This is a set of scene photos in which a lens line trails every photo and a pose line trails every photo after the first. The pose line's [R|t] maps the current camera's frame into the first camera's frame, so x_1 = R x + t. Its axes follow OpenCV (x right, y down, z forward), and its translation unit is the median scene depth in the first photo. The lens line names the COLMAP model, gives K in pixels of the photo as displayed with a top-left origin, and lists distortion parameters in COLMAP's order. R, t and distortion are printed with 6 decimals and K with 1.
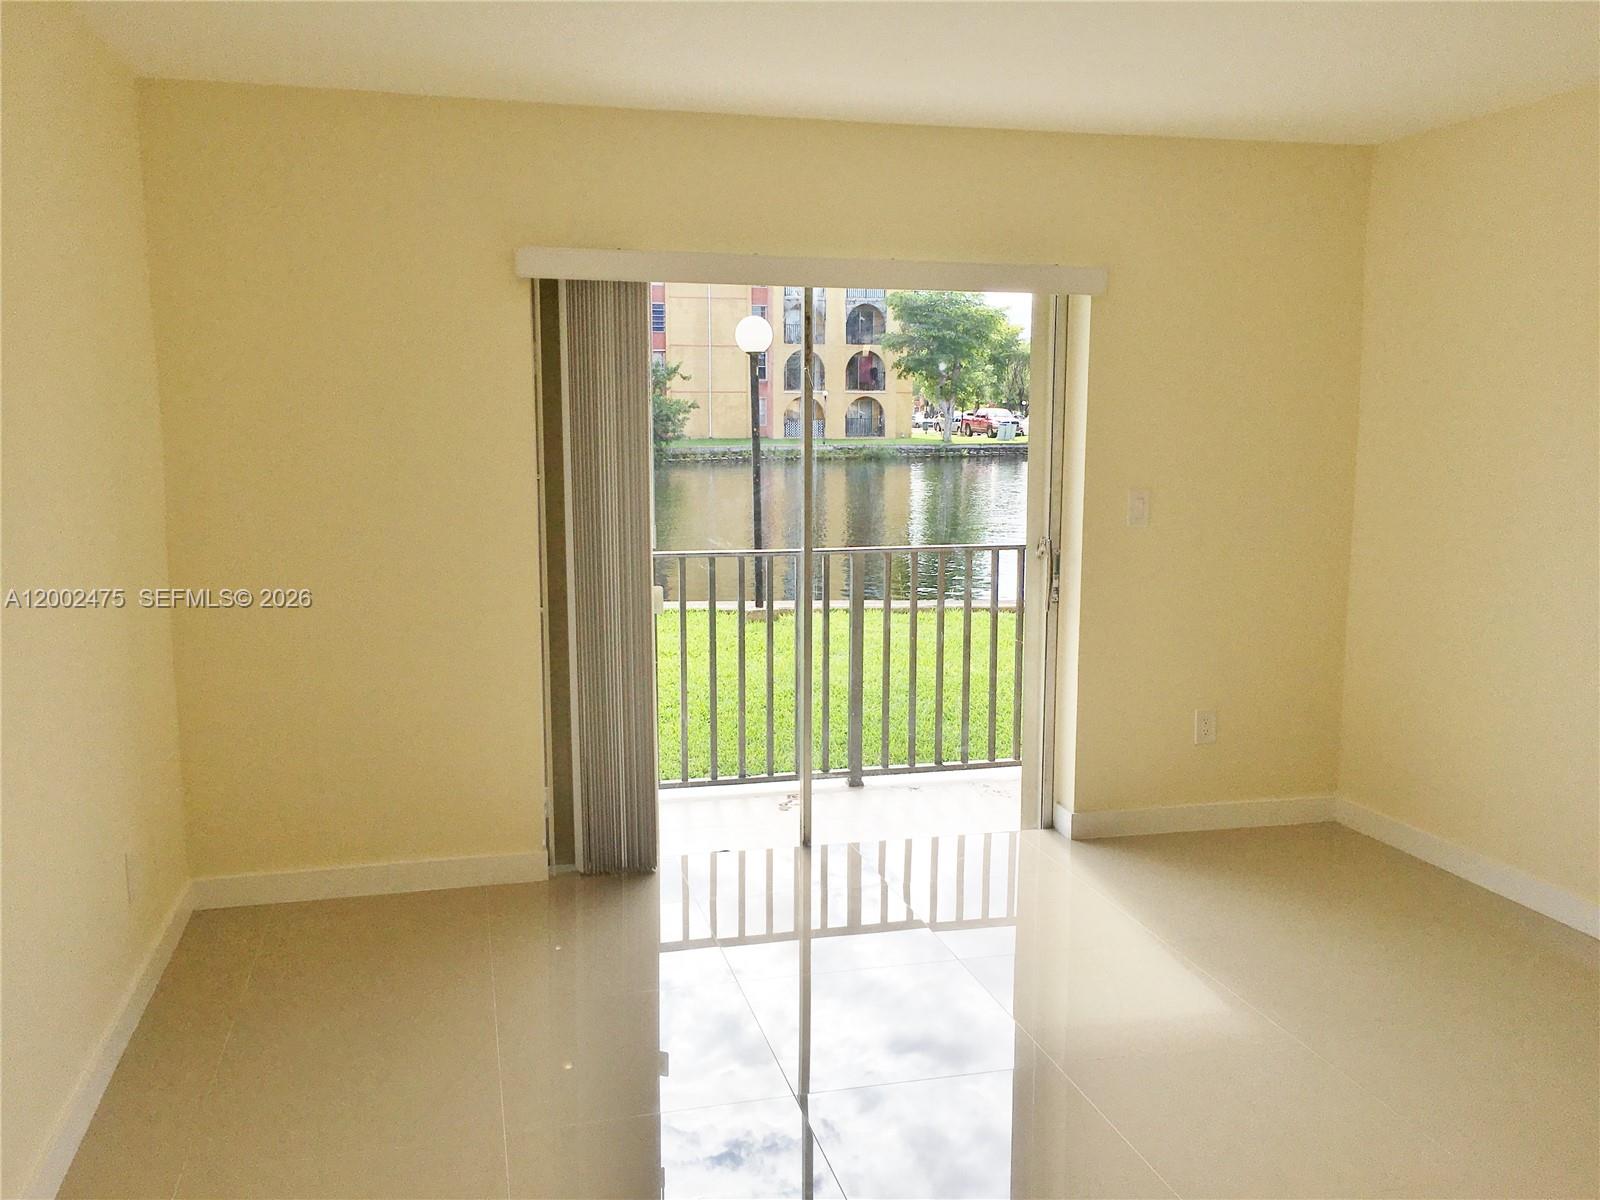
lens RADIAL K [[1356.4, 0, 799.1], [0, 1356.4, 594.3], [0, 0, 1]] dist [0.068672, -0.092177]
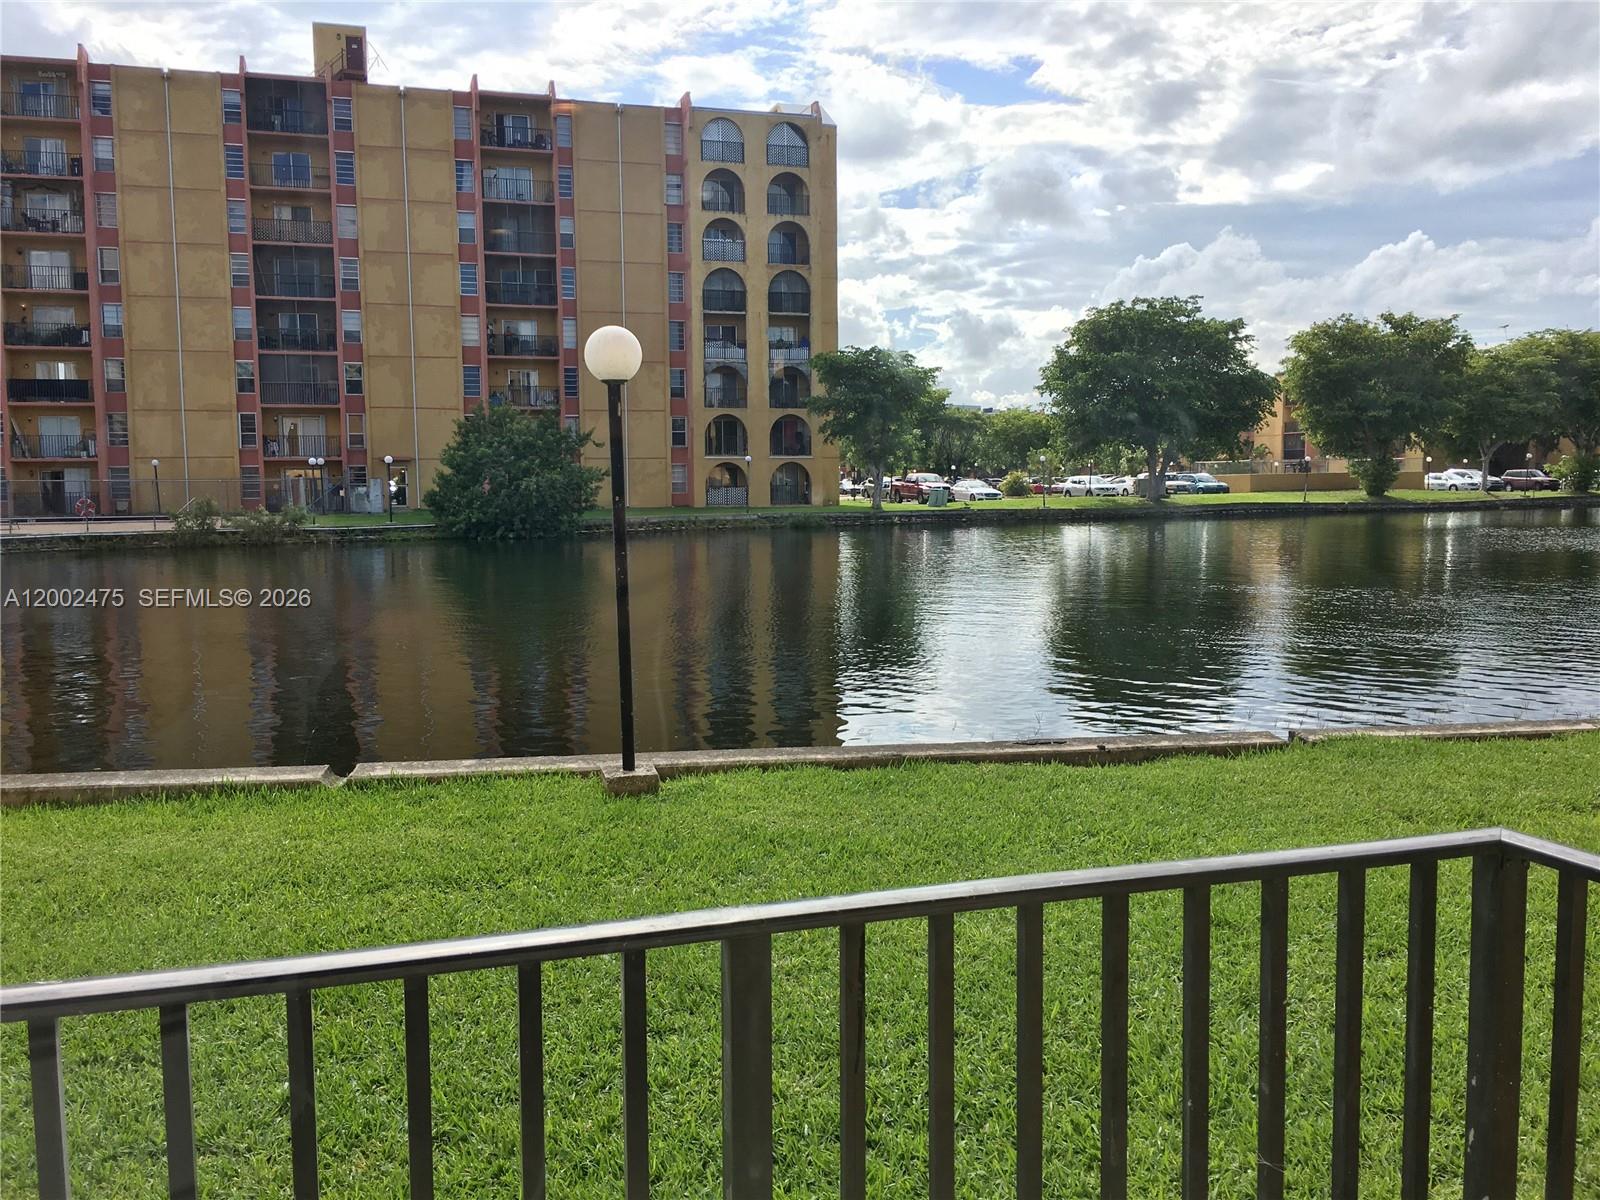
lens RADIAL K [[1356.4, 0, 795.1], [0, 1356.4, 608.0], [0, 0, 1]] dist [0.068672, -0.092177]
pose [[0.998593, -0.017111, 0.050198, 0.002664], [0.019096, 0.999044, -0.039329, -0.007011], [-0.049477, 0.040232, 0.997965, 0.063379]]
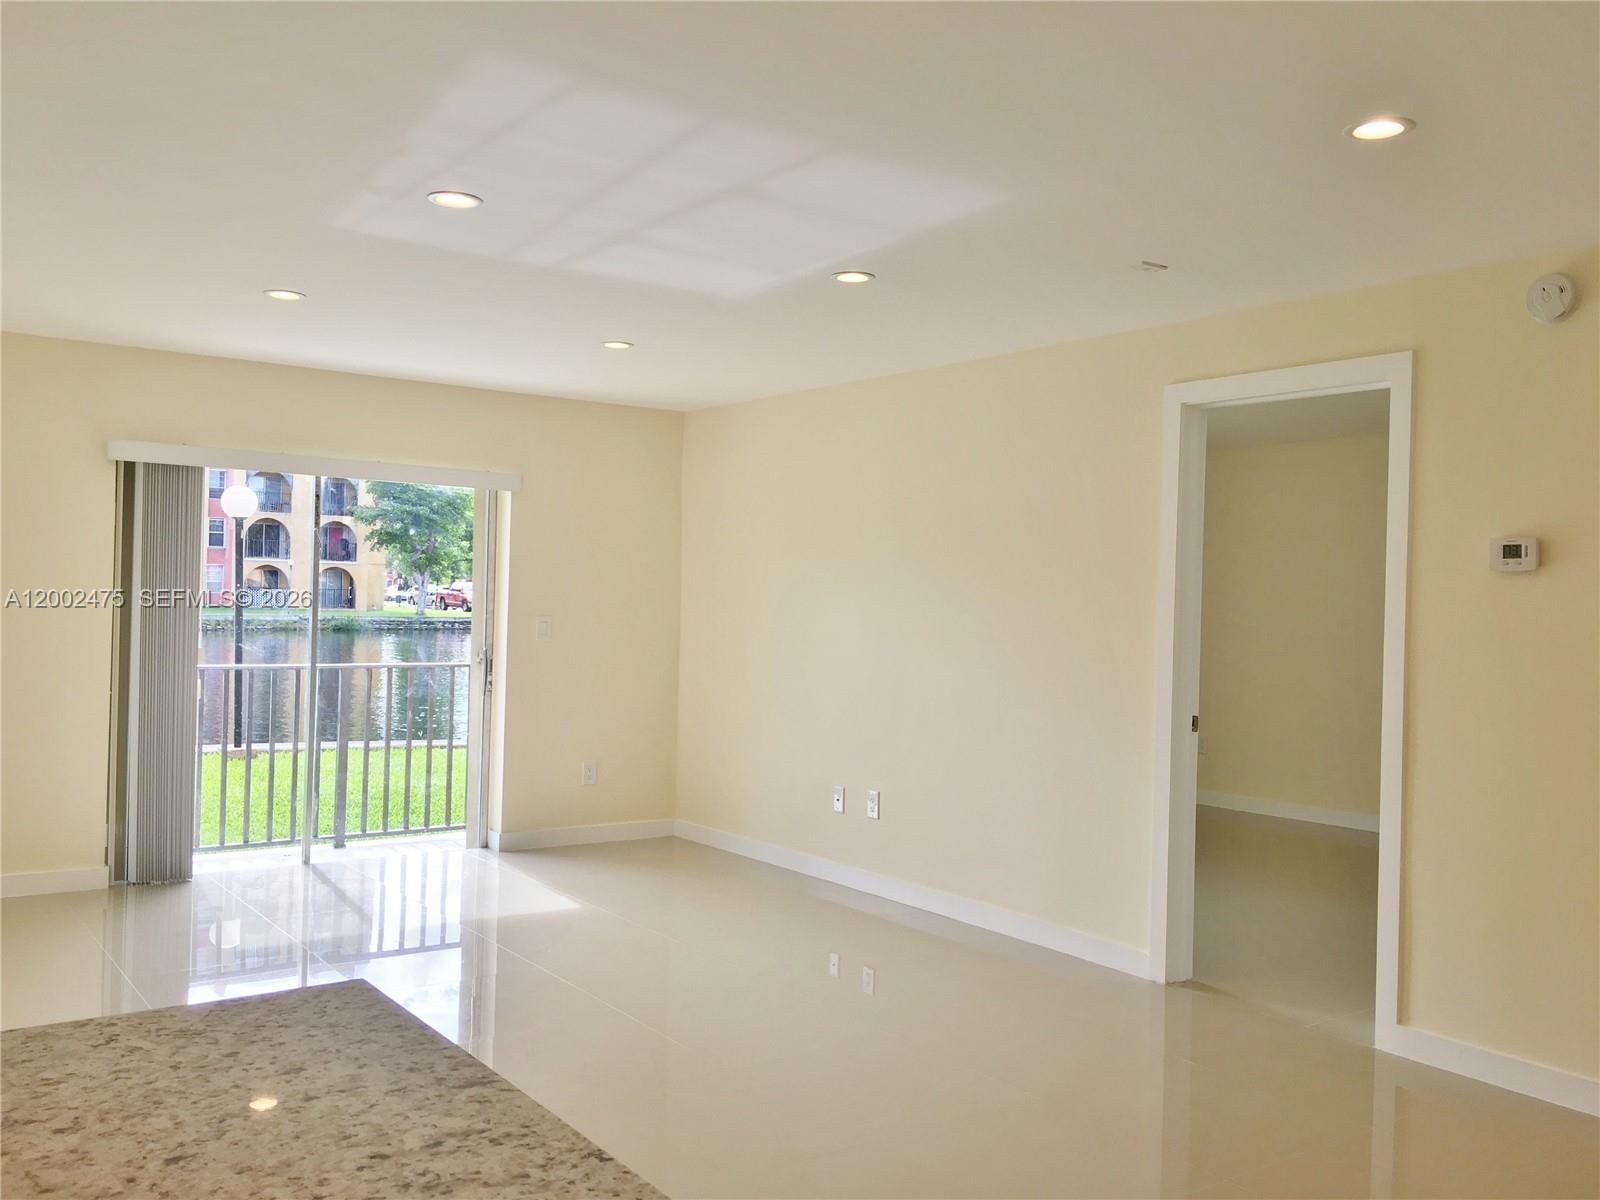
lens RADIAL K [[1356.4, 0, 810.9], [0, 1356.4, 601.4], [0, 0, 1]] dist [0.068672, -0.092177]
pose [[0.926362, 0.021004, 0.376047, -0.004123], [0.026224, 0.992424, -0.120030, 0.008249], [-0.375719, 0.121053, 0.918793, -0.044134]]
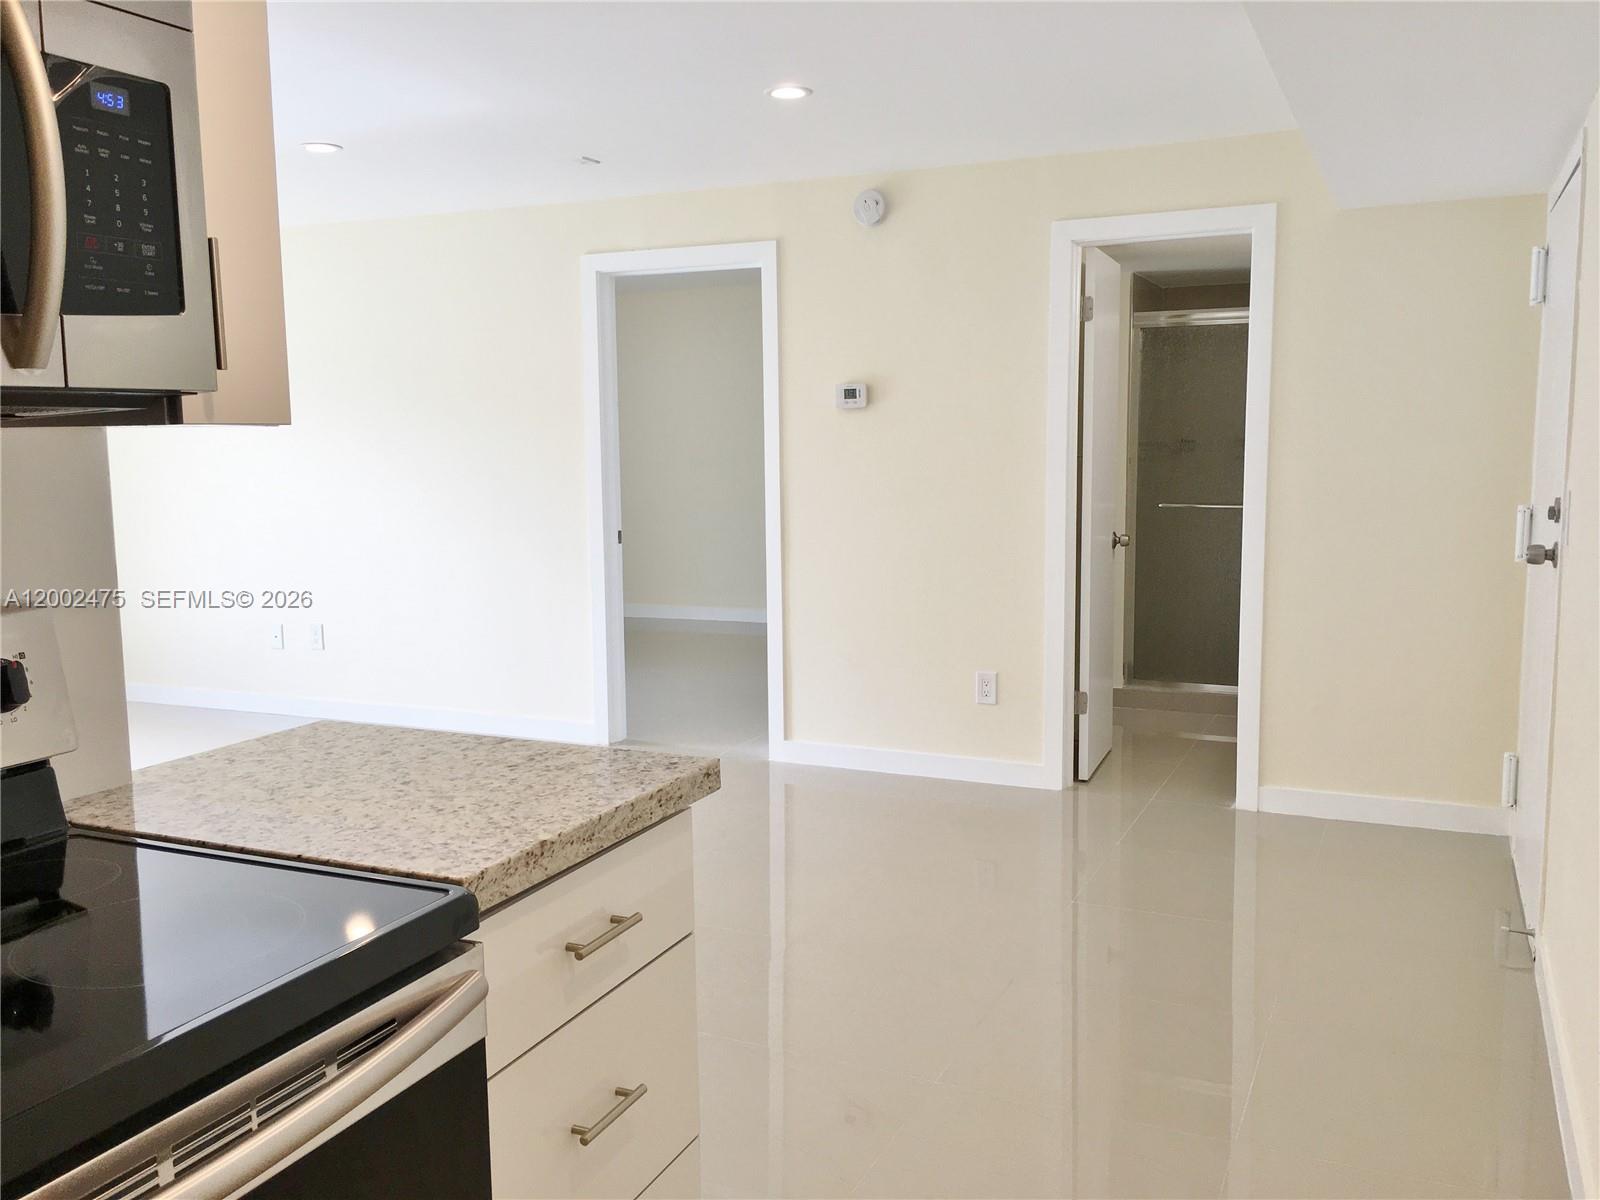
lens RADIAL K [[1356.4, 0, 804.8], [0, 1356.4, 593.8], [0, 0, 1]] dist [0.068672, -0.092177]
pose [[0.622154, -0.098679, 0.776651, -0.023065], [0.116351, 0.992662, 0.032920, 0.008817], [-0.774201, 0.069883, 0.629071, -0.050796]]
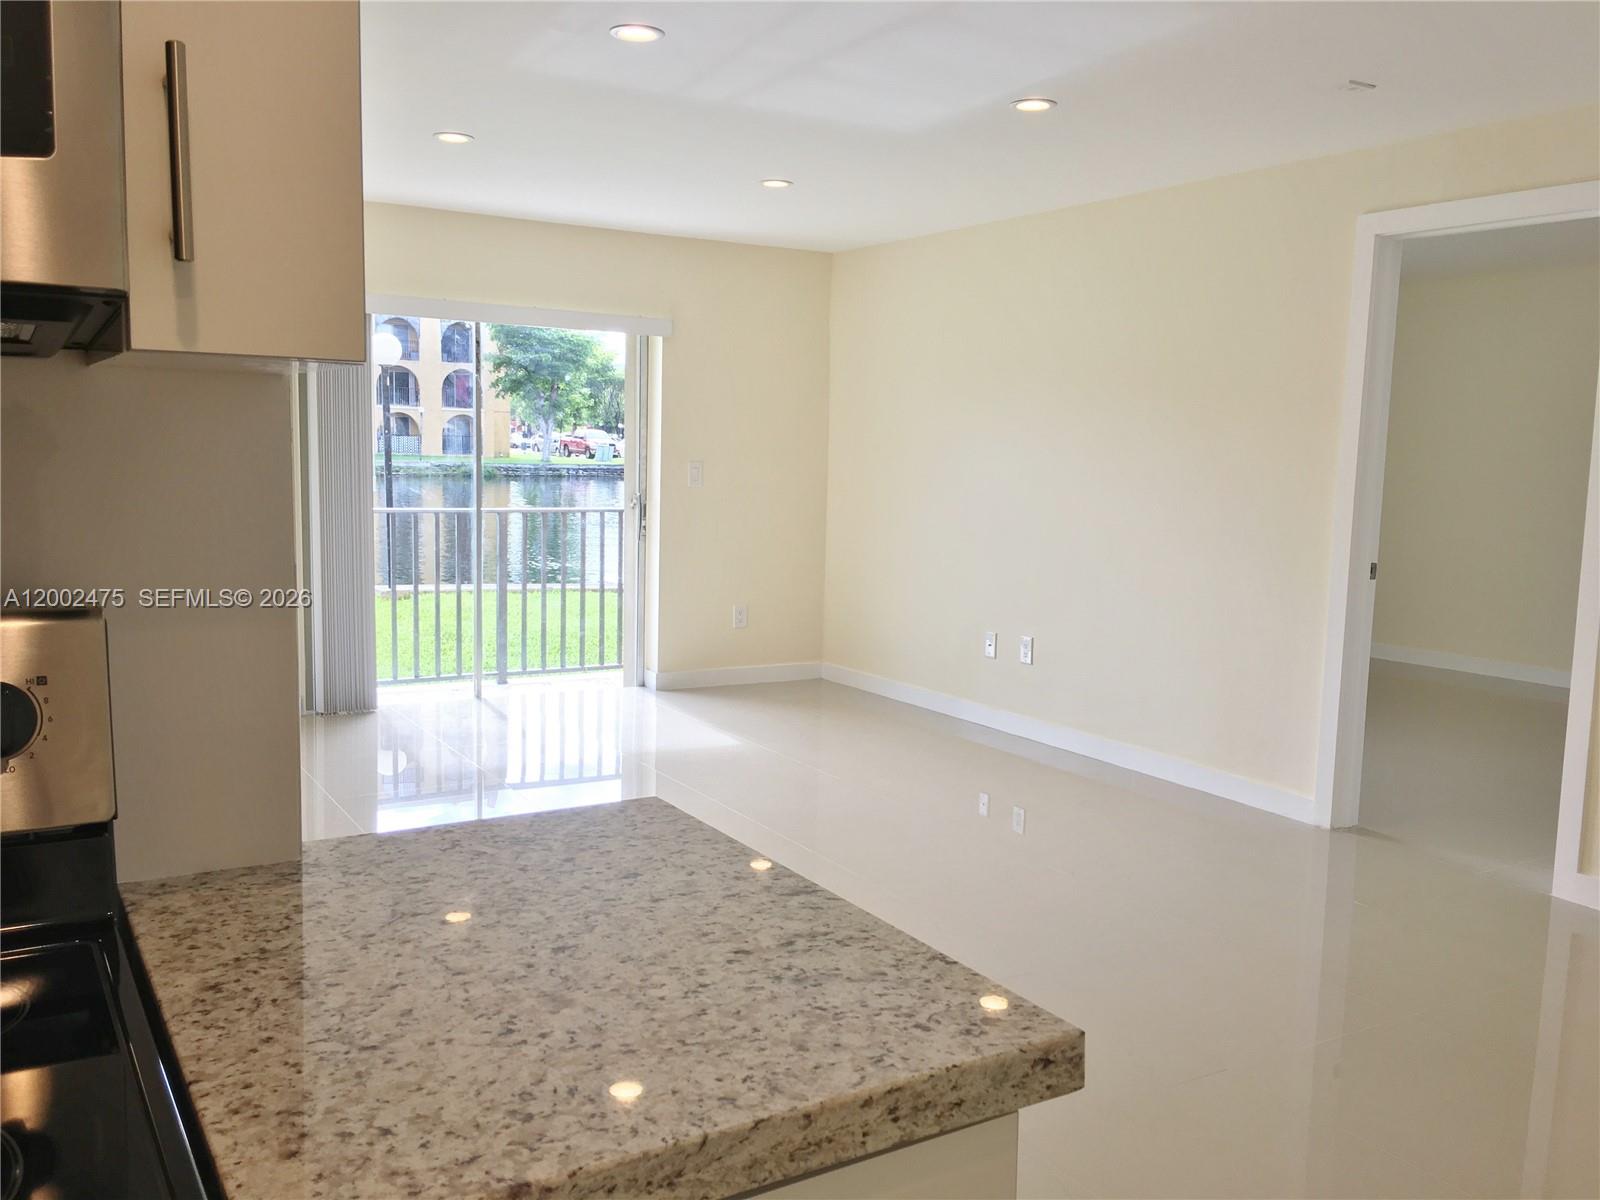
lens RADIAL K [[1356.4, 0, 809.1], [0, 1356.4, 599.0], [0, 0, 1]] dist [0.068672, -0.092177]
pose [[0.955264, -0.012161, 0.295504, -0.007295], [0.016416, 0.999794, -0.011922, 0.008385], [-0.295298, 0.016239, 0.955267, -0.043482]]
